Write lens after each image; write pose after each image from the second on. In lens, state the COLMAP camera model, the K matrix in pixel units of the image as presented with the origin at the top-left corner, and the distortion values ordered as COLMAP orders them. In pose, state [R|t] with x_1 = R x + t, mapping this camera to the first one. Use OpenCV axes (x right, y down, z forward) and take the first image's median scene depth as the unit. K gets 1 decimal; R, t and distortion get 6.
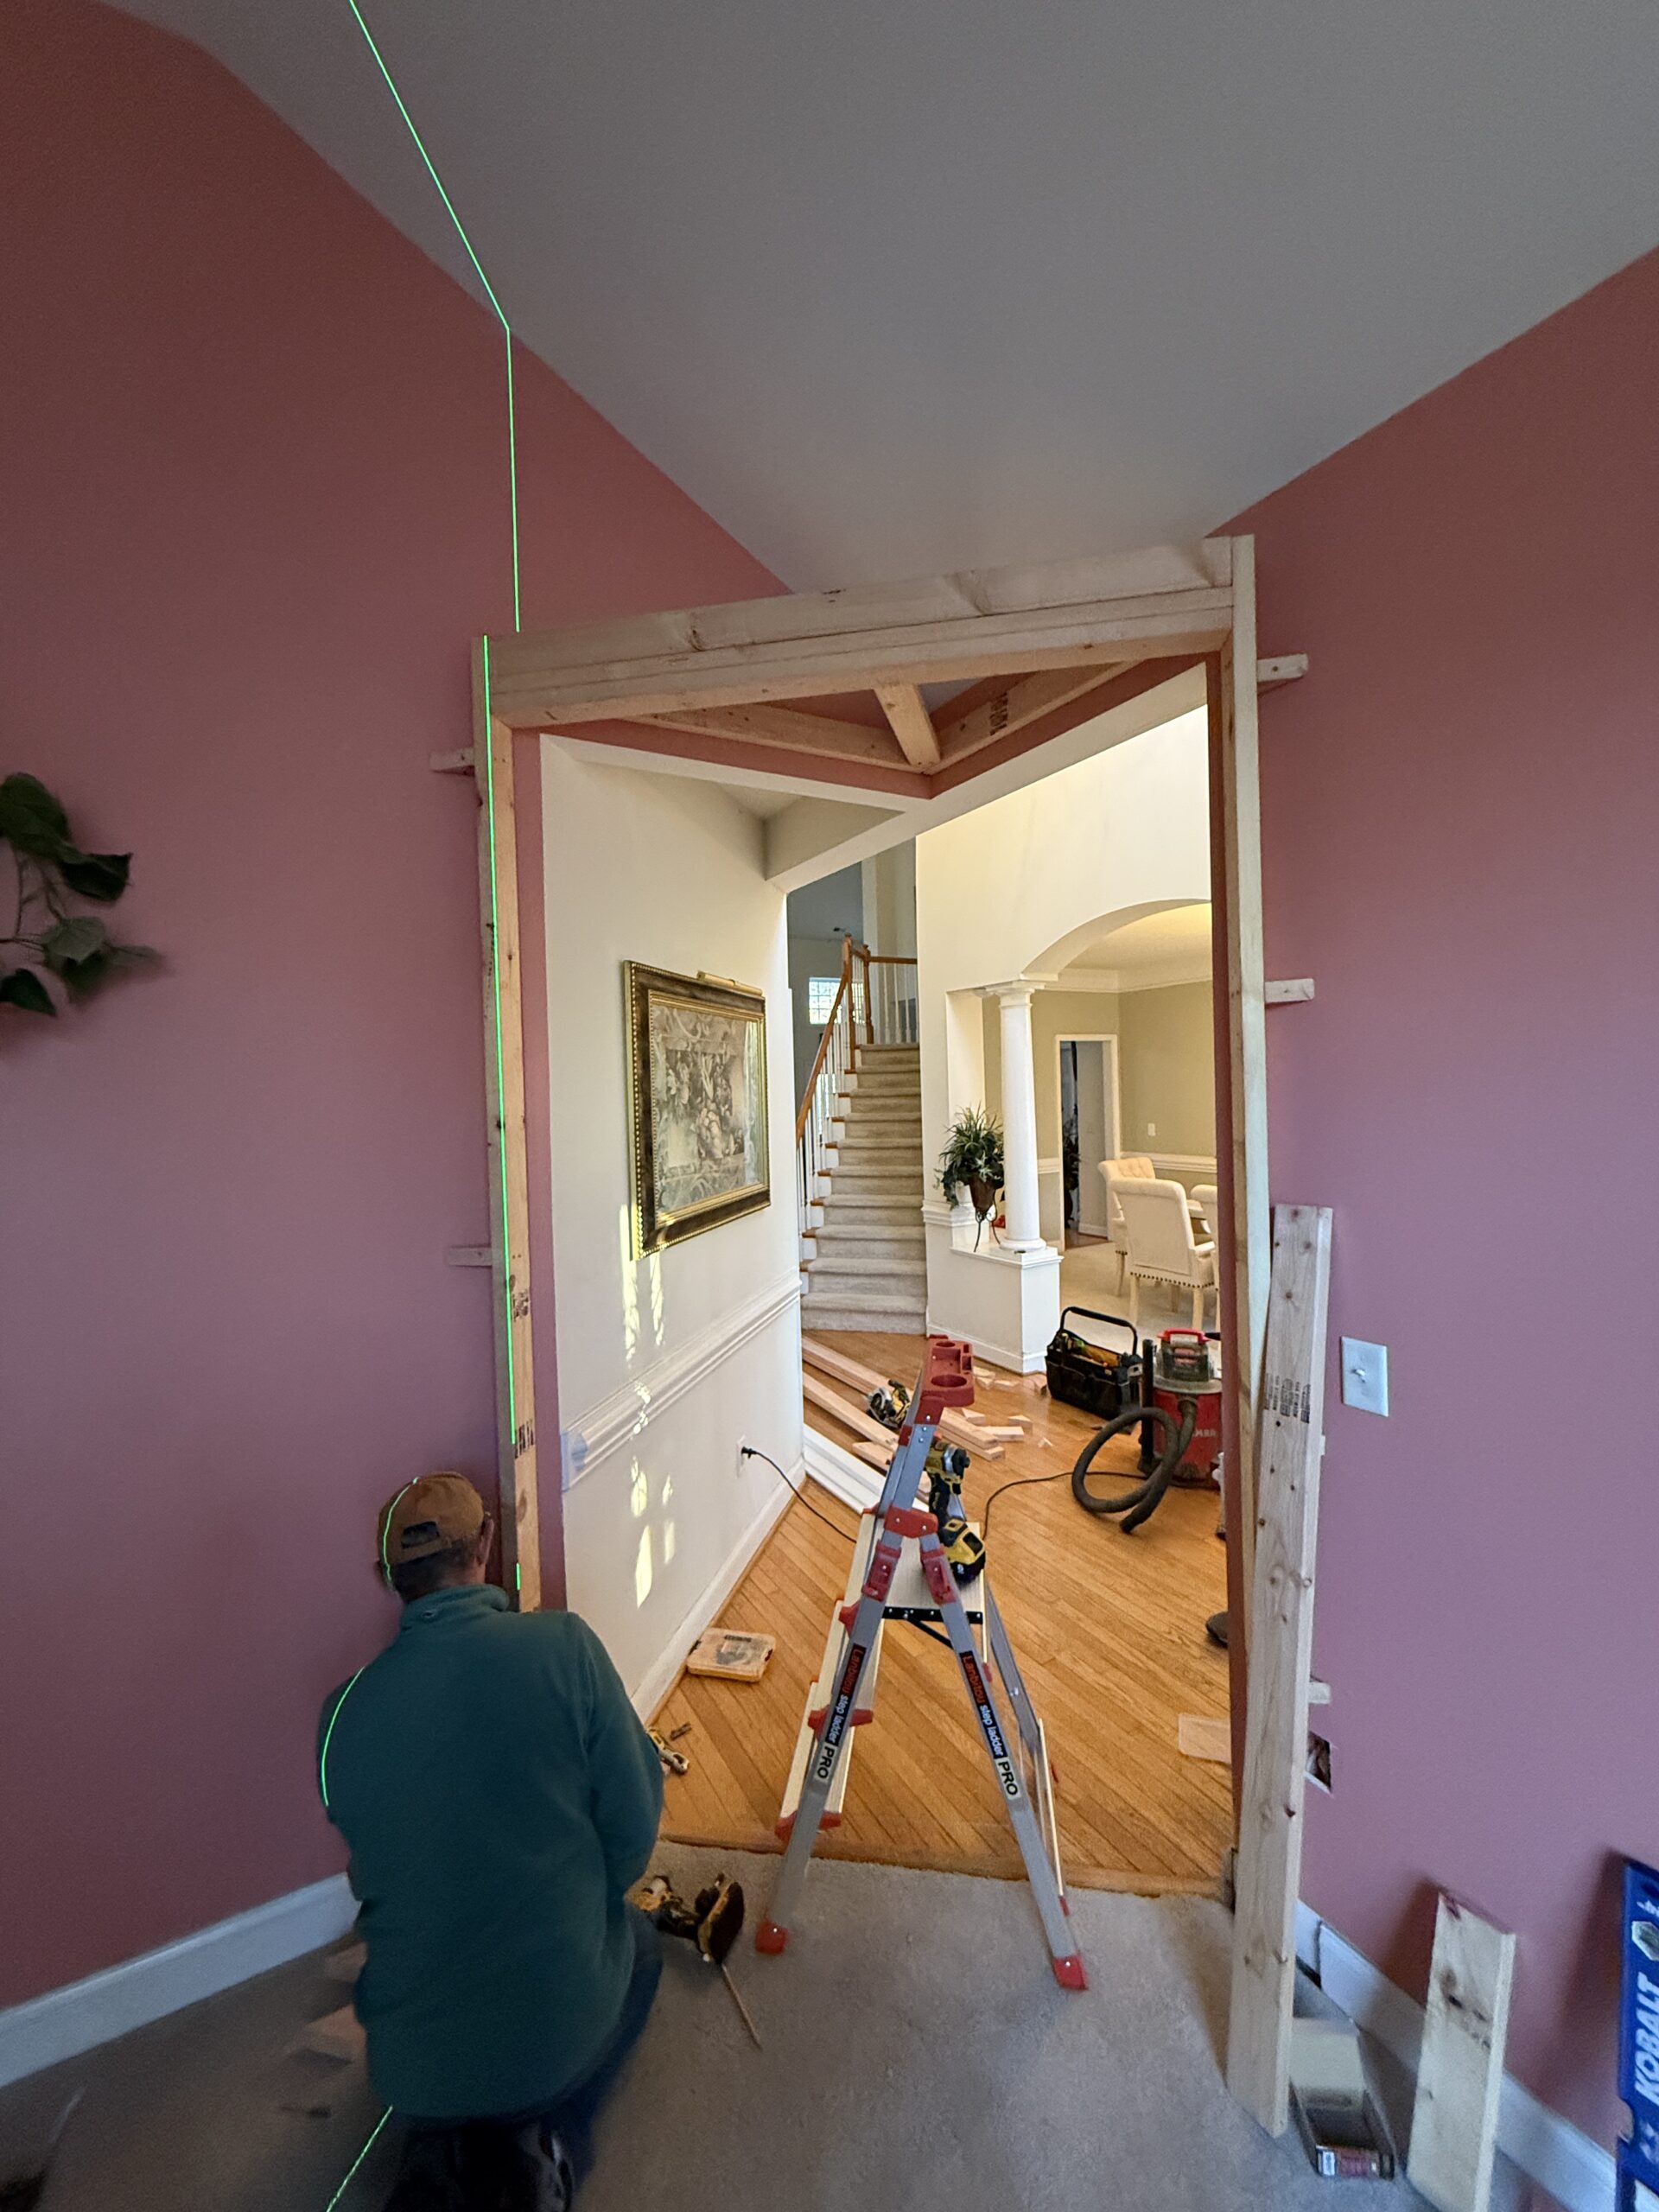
lens RADIAL K [[886.7, 0, 821.2], [0, 886.7, 1101.0], [0, 0, 1]] dist [-0.001176, 0.000280]
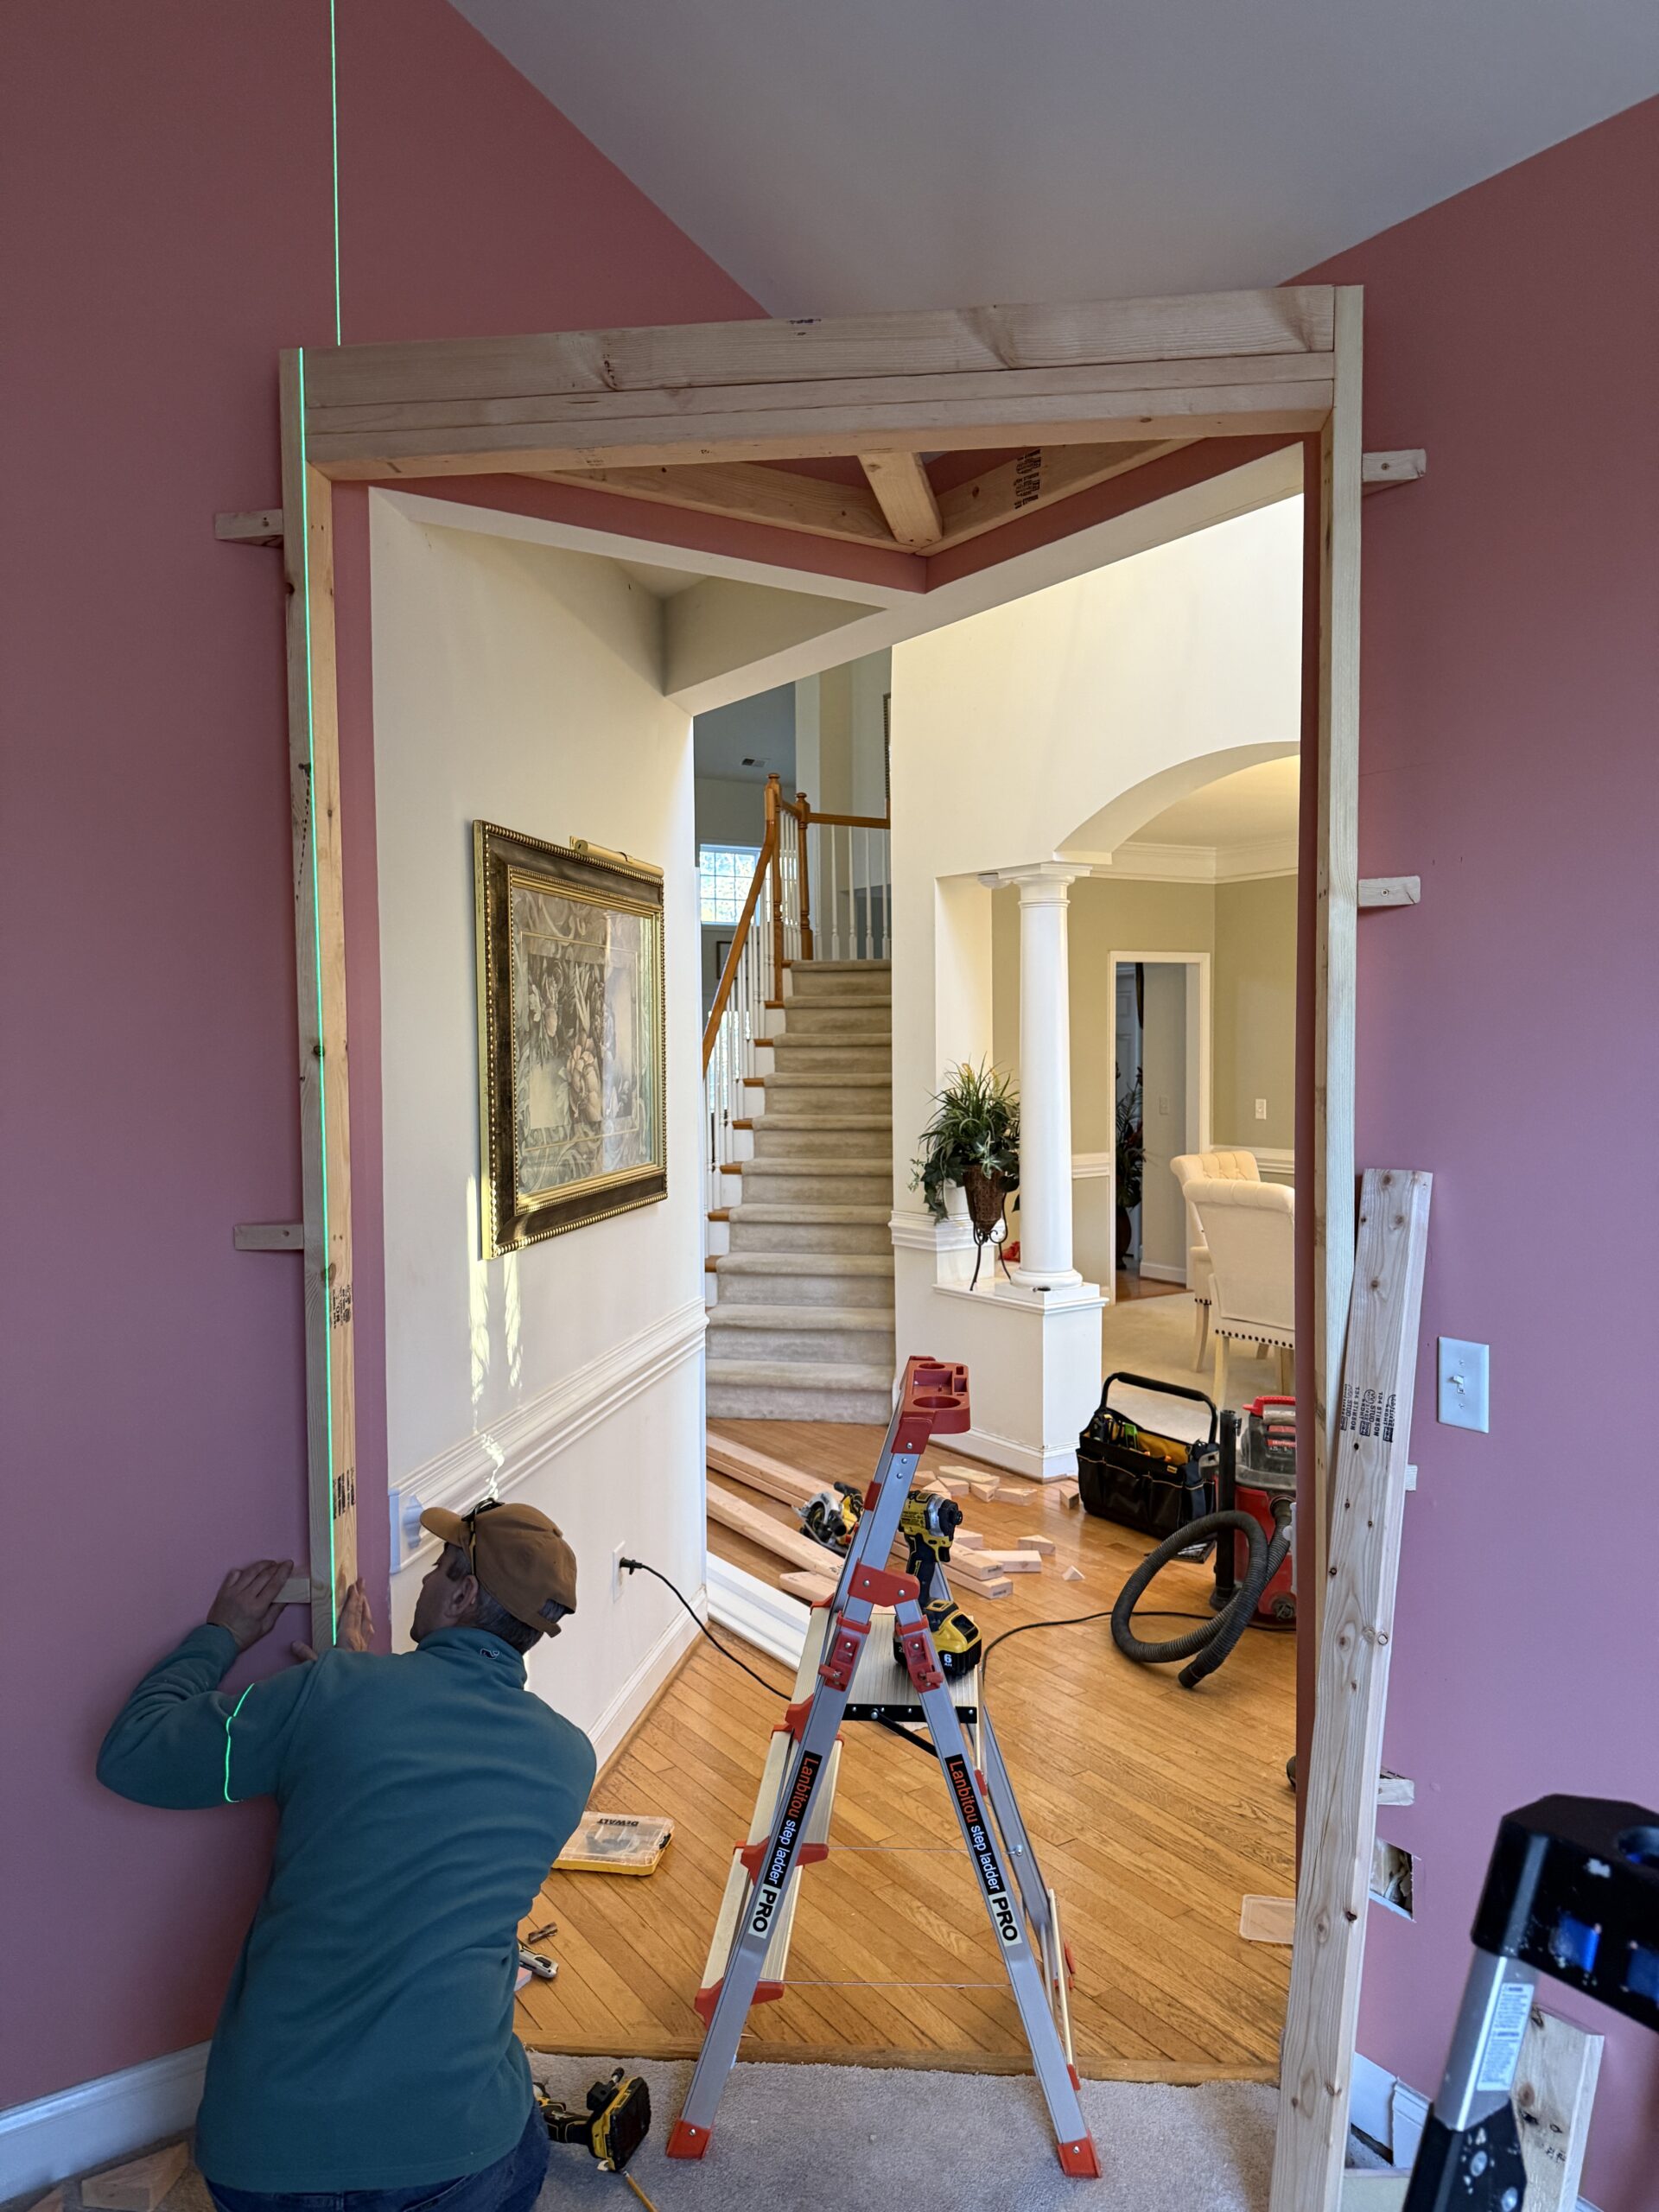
lens RADIAL K [[1551.9, 0, 819.1], [0, 1551.9, 1116.6], [0, 0, 1]] dist [0.045905, -0.054668]
pose [[0.997264, 0.016363, 0.072089, -0.048110], [-0.018864, 0.999239, 0.034148, 0.027124], [-0.071475, -0.035415, 0.996813, -0.258213]]
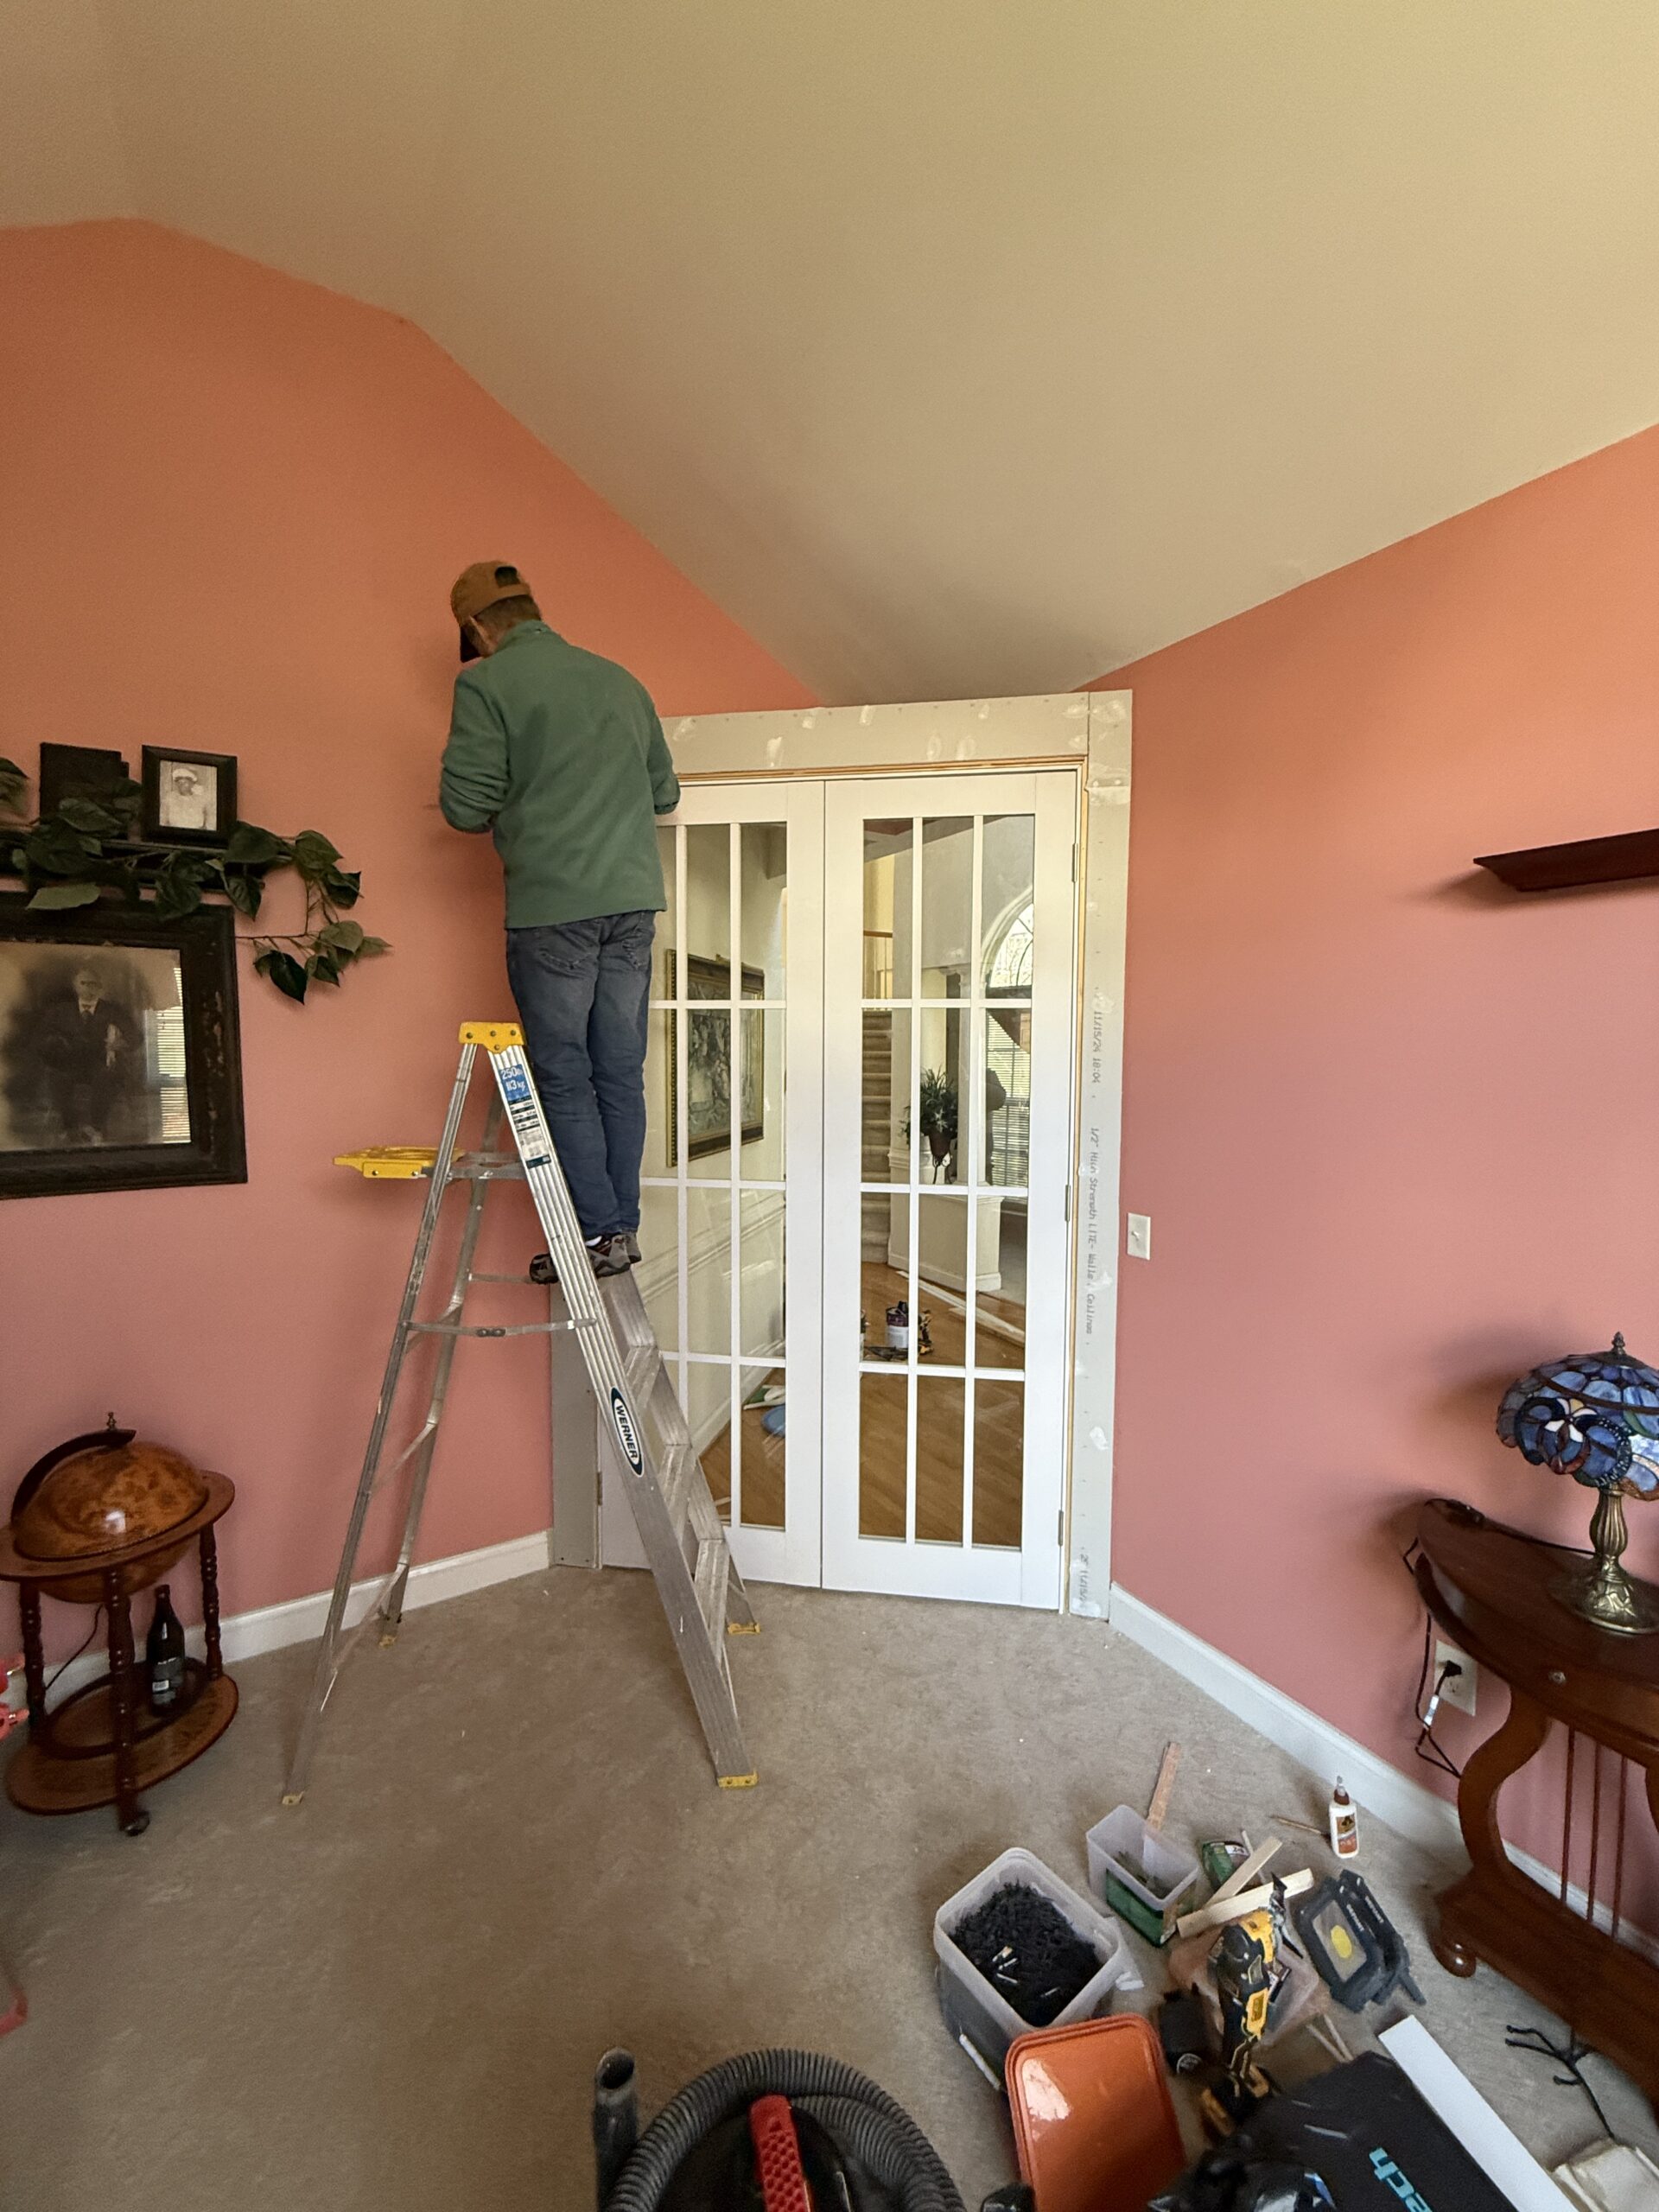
lens RADIAL K [[886.7, 0, 829.8], [0, 886.7, 1099.7], [0, 0, 1]] dist [-0.001176, 0.000280]
pose [[0.998849, 0.034355, 0.033478, -0.011066], [-0.035750, 0.998478, 0.041998, 0.009525], [-0.031985, -0.043147, 0.998557, -0.455635]]
